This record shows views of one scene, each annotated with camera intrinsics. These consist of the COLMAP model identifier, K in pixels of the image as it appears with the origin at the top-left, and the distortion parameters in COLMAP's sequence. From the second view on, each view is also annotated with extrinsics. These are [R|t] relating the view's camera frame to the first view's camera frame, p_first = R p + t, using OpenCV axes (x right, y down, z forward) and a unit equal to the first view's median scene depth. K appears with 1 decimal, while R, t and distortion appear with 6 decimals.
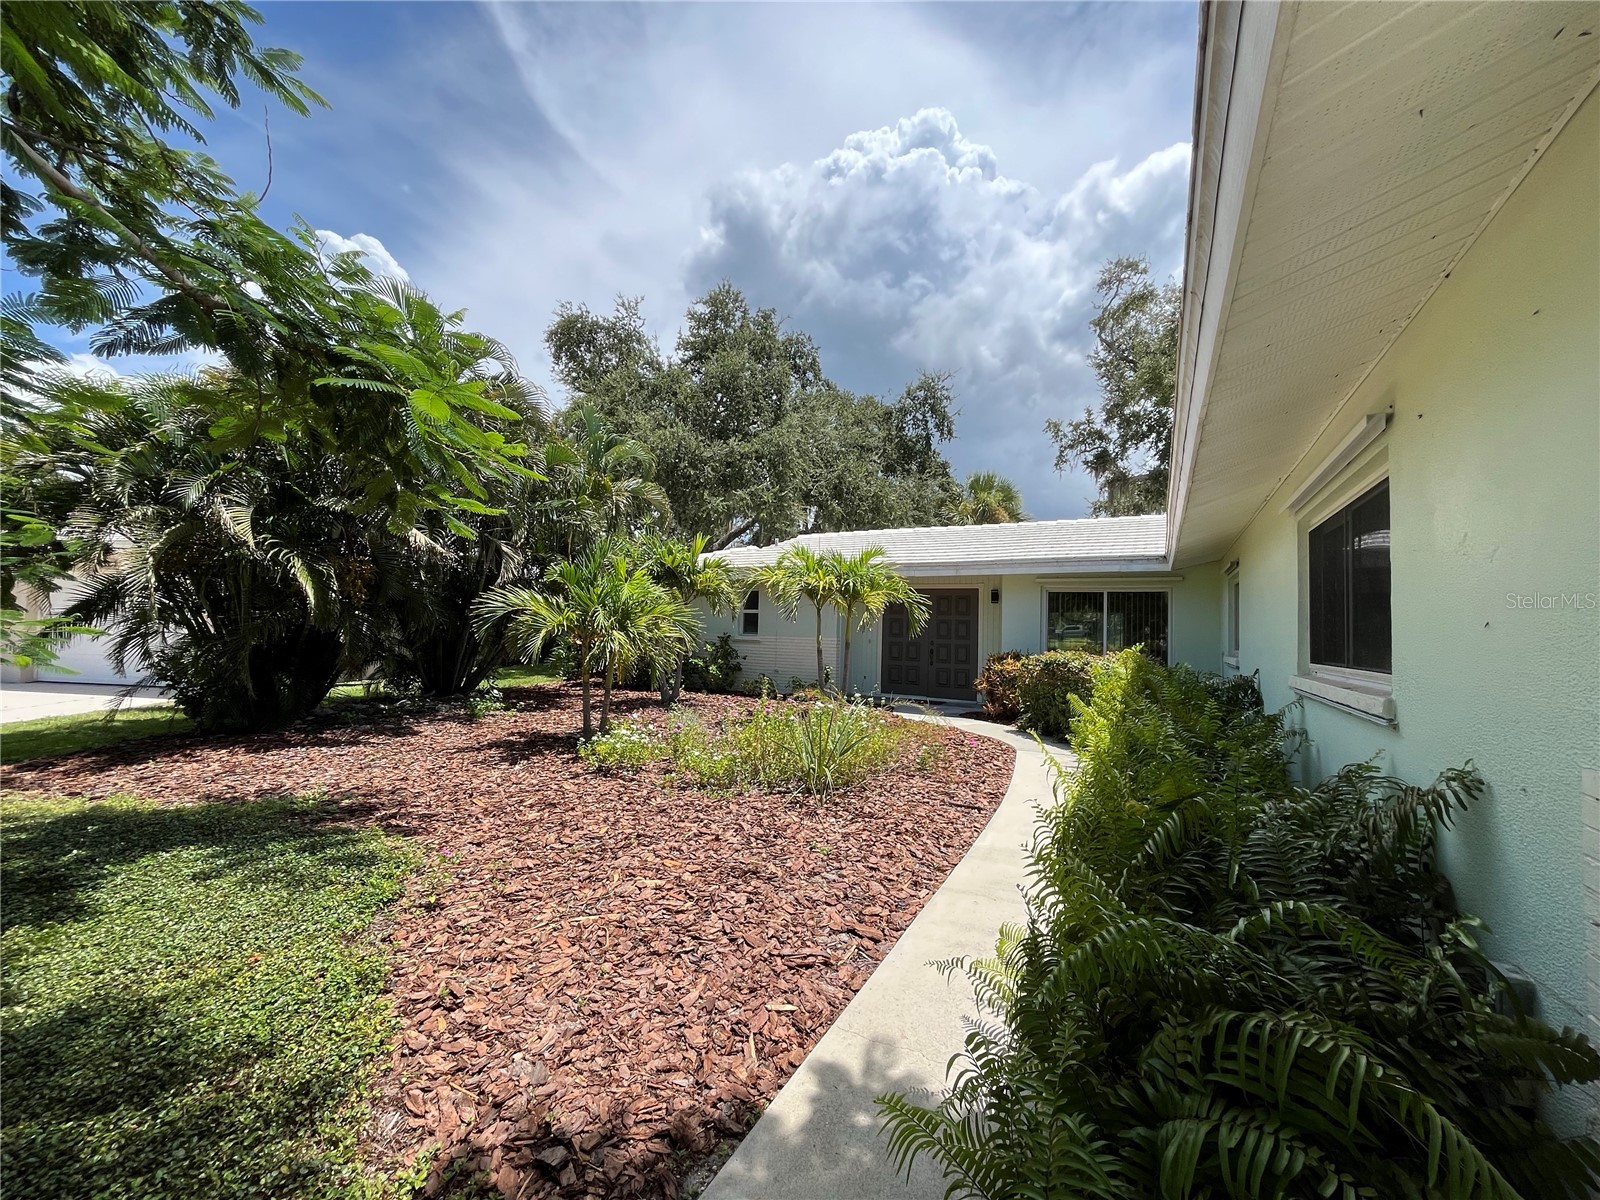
lens RADIAL K [[643.7, 0, 800.0], [0, 643.7, 600.0], [0, 0, 1]] dist [-0.000080, -0.000008]
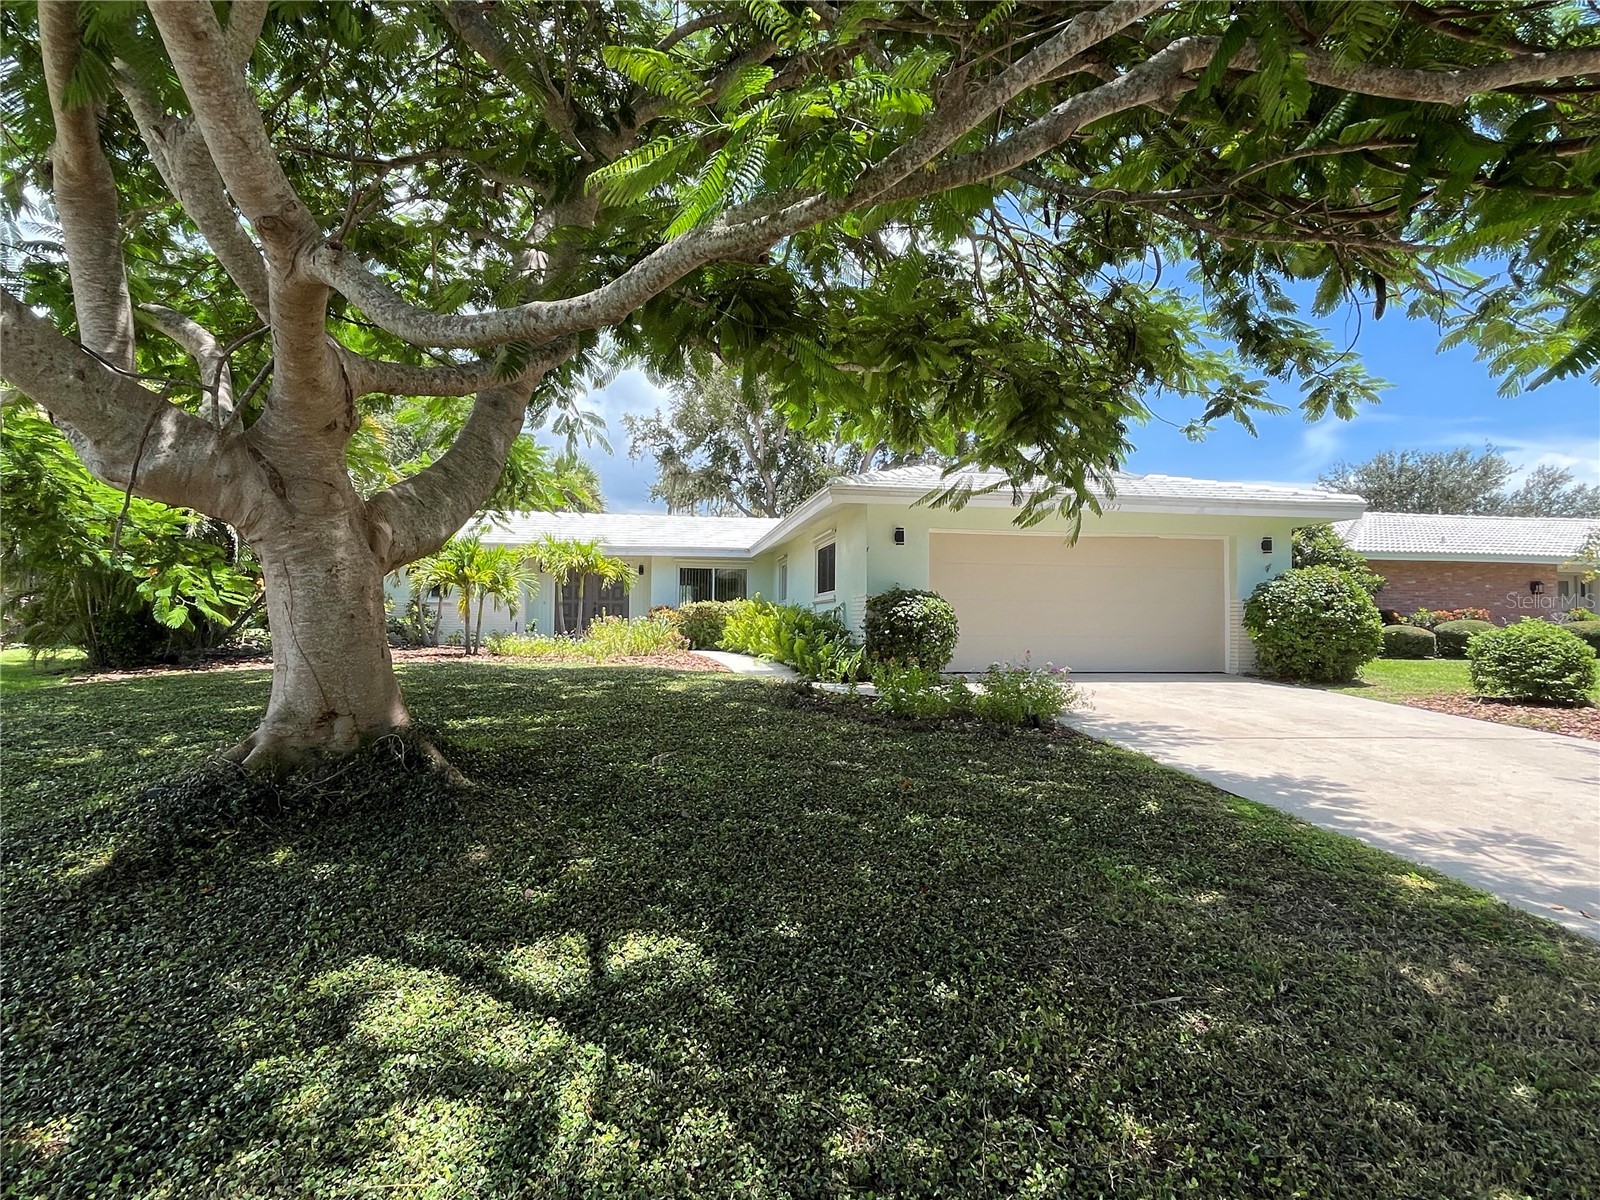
lens RADIAL K [[842.7, 0, 800.0], [0, 842.7, 600.0], [0, 0, 1]] dist [0.000023, -0.000005]
pose [[0.783044, -0.002384, 0.621962, -0.329105], [-0.013478, 0.999693, 0.020801, 0.009118], [-0.621821, -0.024670, 0.782771, -0.388154]]
